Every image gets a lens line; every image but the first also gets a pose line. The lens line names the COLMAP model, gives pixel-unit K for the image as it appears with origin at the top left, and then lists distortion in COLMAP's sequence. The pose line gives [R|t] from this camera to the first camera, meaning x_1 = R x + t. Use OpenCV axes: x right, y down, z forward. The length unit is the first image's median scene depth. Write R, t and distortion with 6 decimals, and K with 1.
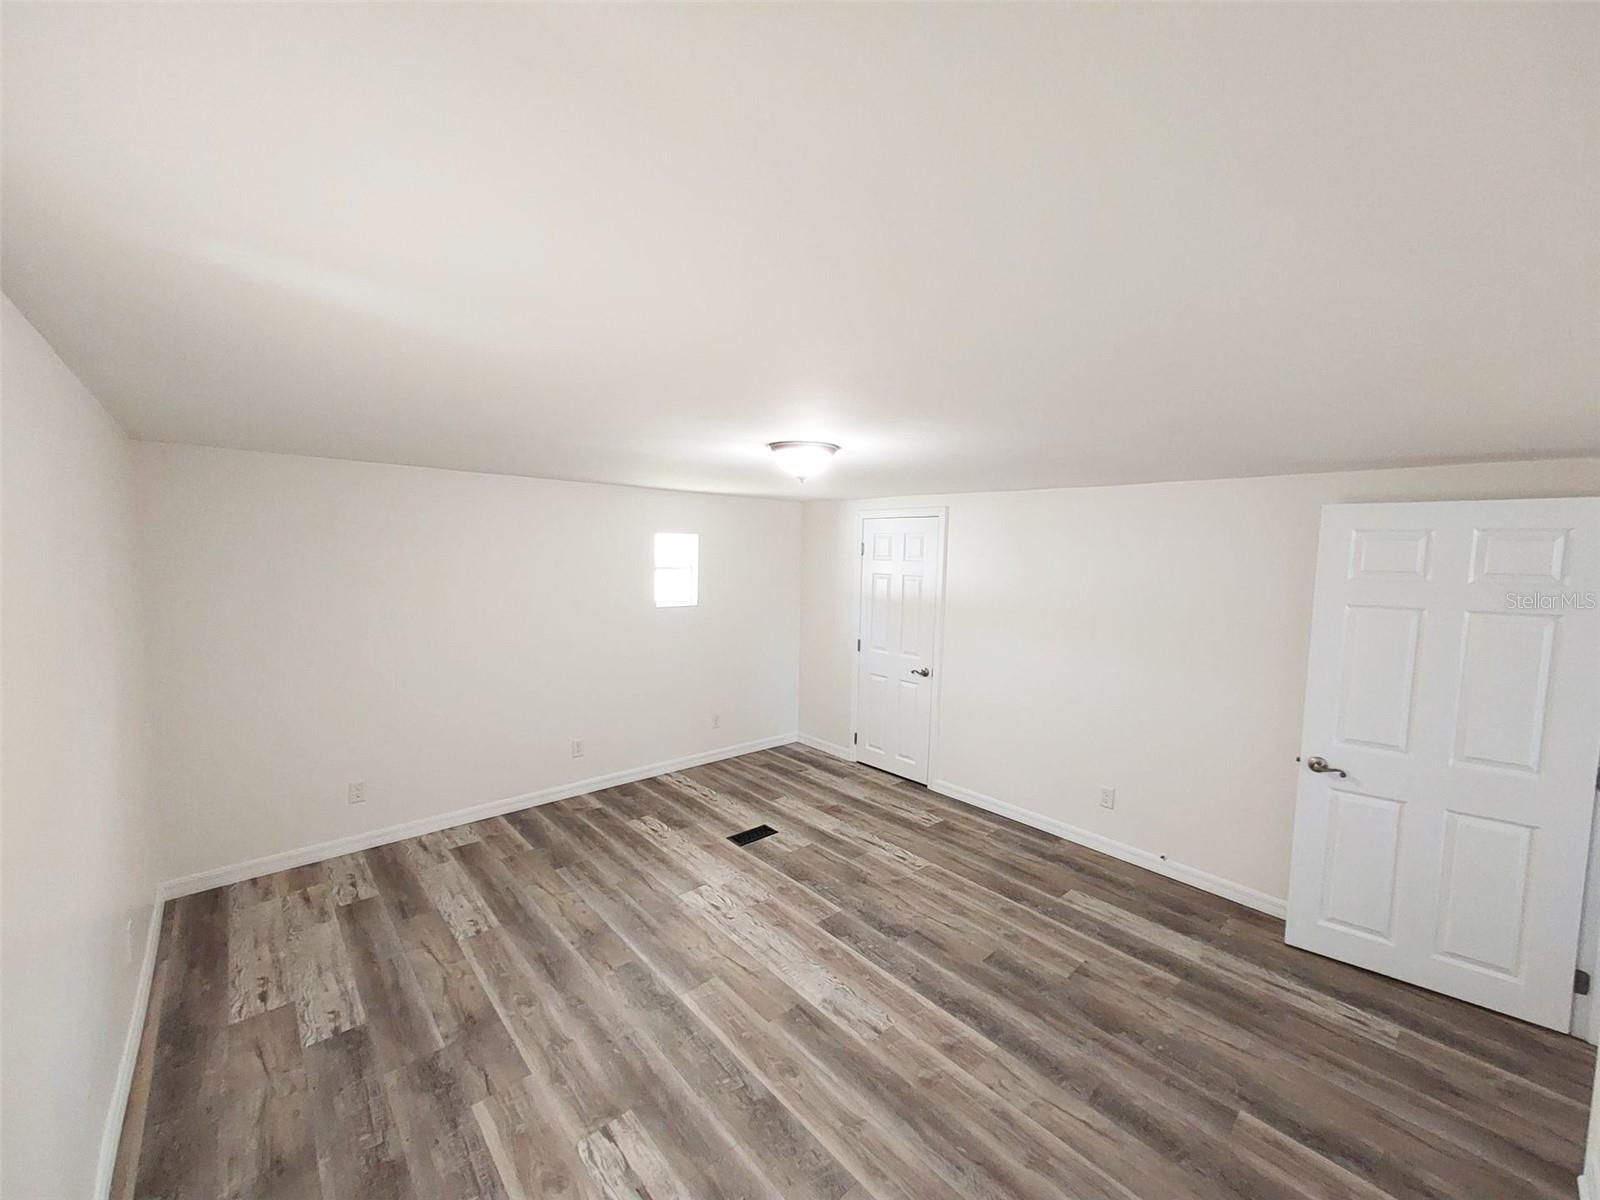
lens RADIAL K [[632.0, 0, 805.5], [0, 632.0, 599.3], [0, 0, 1]] dist [0.004105, 0.000243]
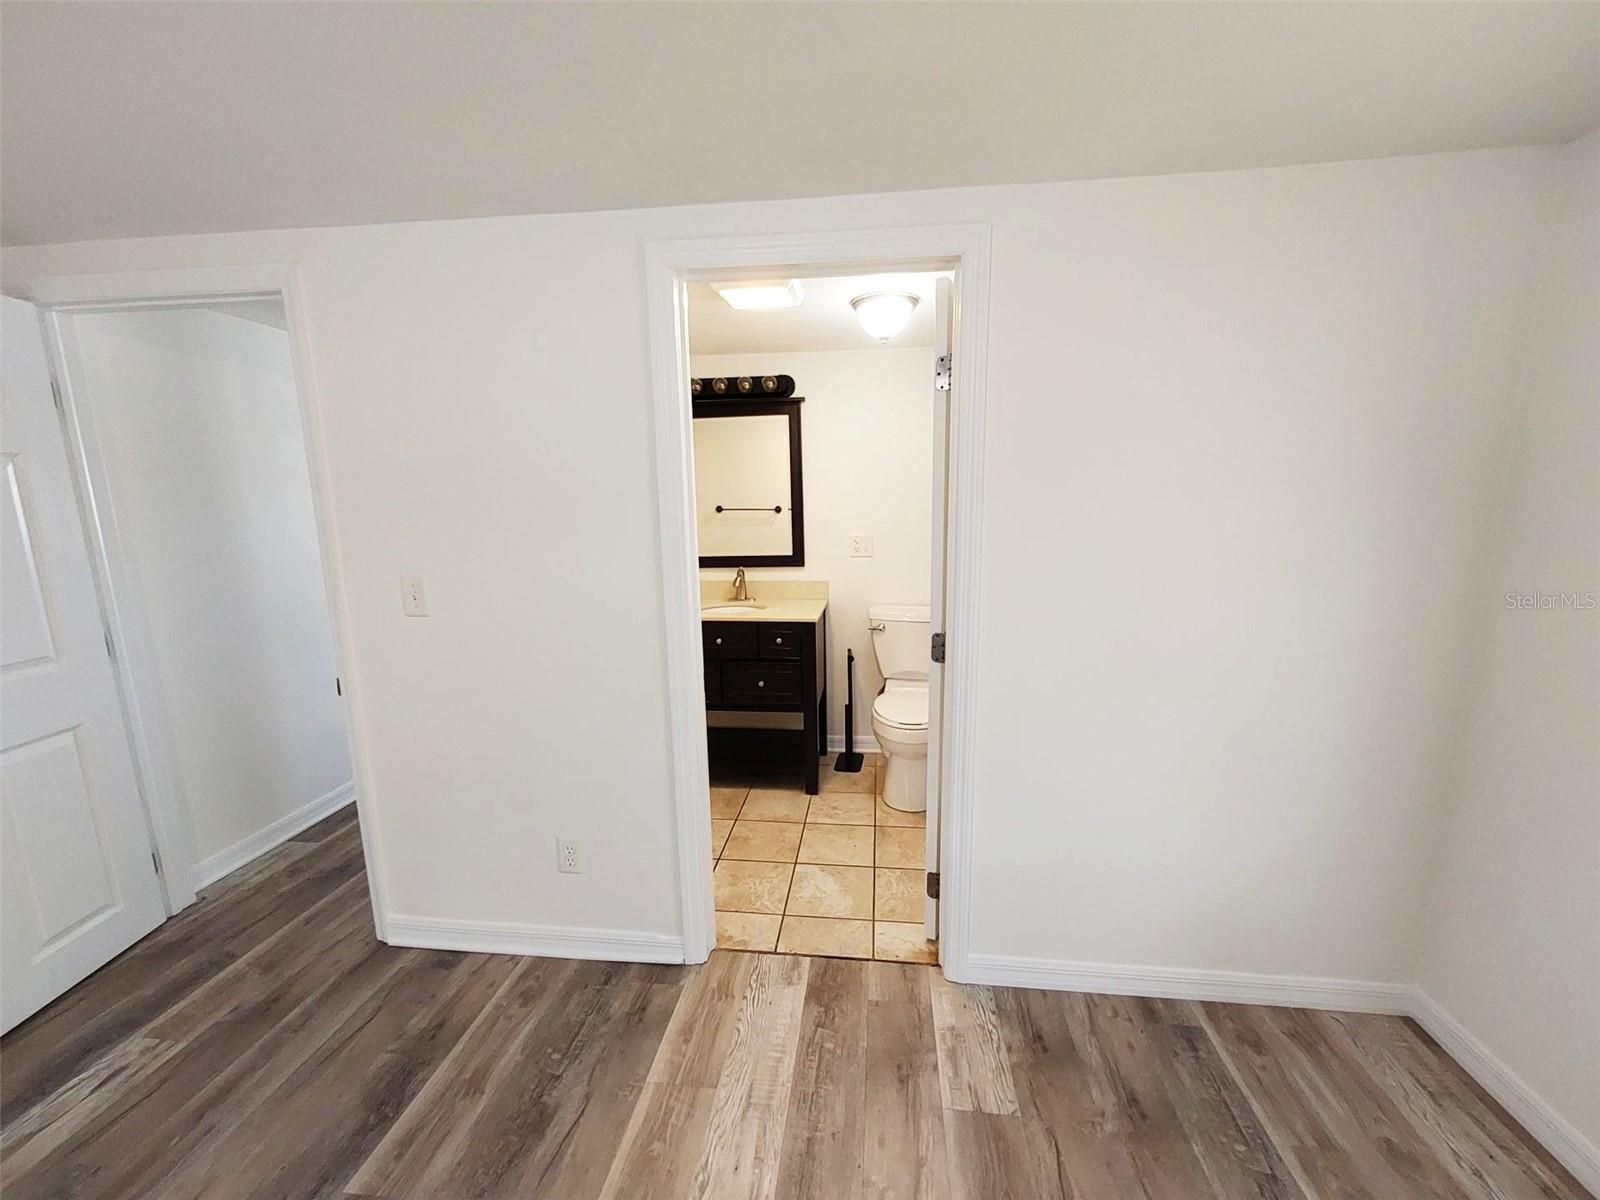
lens RADIAL K [[632.0, 0, 805.5], [0, 632.0, 599.3], [0, 0, 1]] dist [0.004105, 0.000243]
pose [[-0.660694, -0.139640, 0.737553, -0.024105], [0.043815, 0.973696, 0.223598, 0.049441], [-0.749376, 0.180045, -0.637197, 0.630136]]
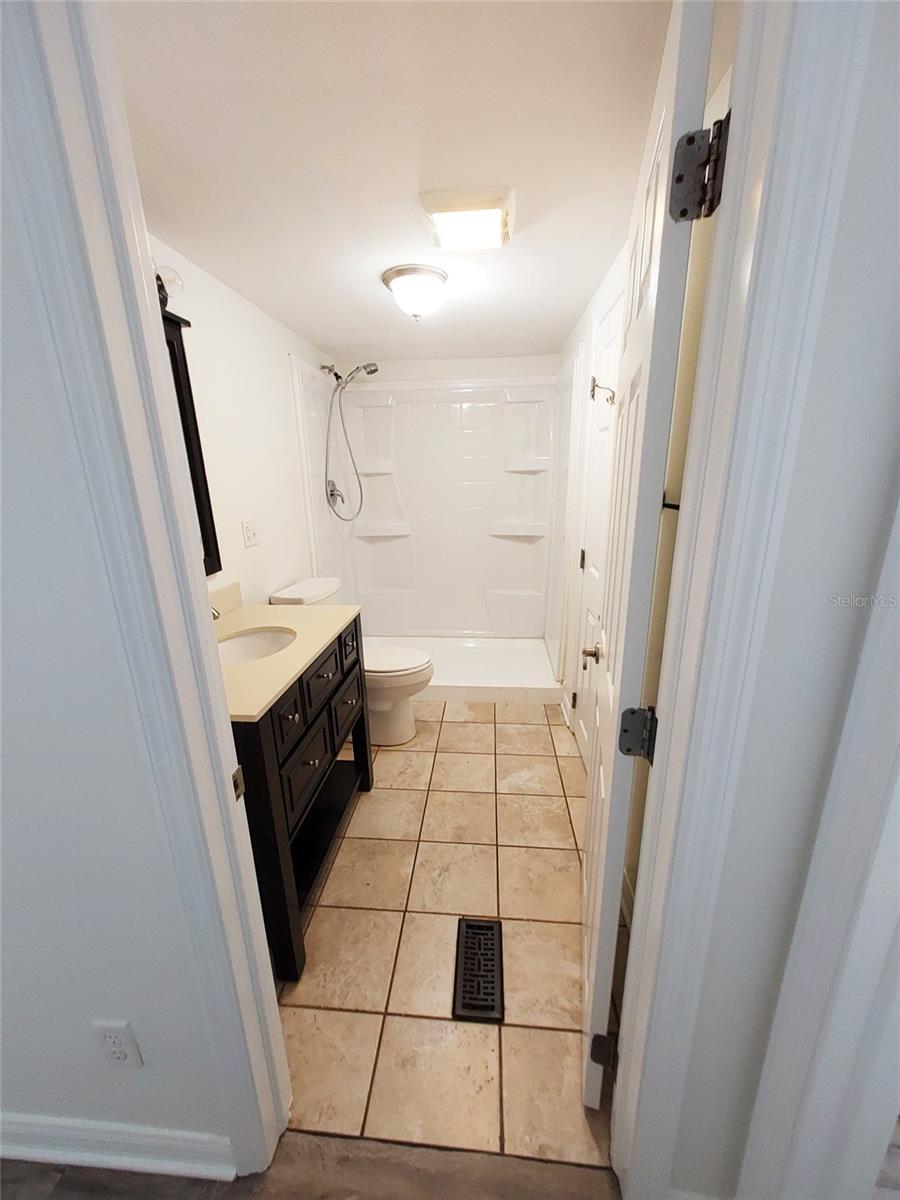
lens RADIAL K [[474.0, 0, 449.9], [0, 474.0, 608.5], [0, 0, 1]] dist [0.004105, 0.000243]
pose [[-0.729152, 0.178934, -0.660545, 1.037725], [-0.047754, 0.949557, 0.309937, 0.087646], [0.682683, 0.257535, -0.683827, 0.542999]]
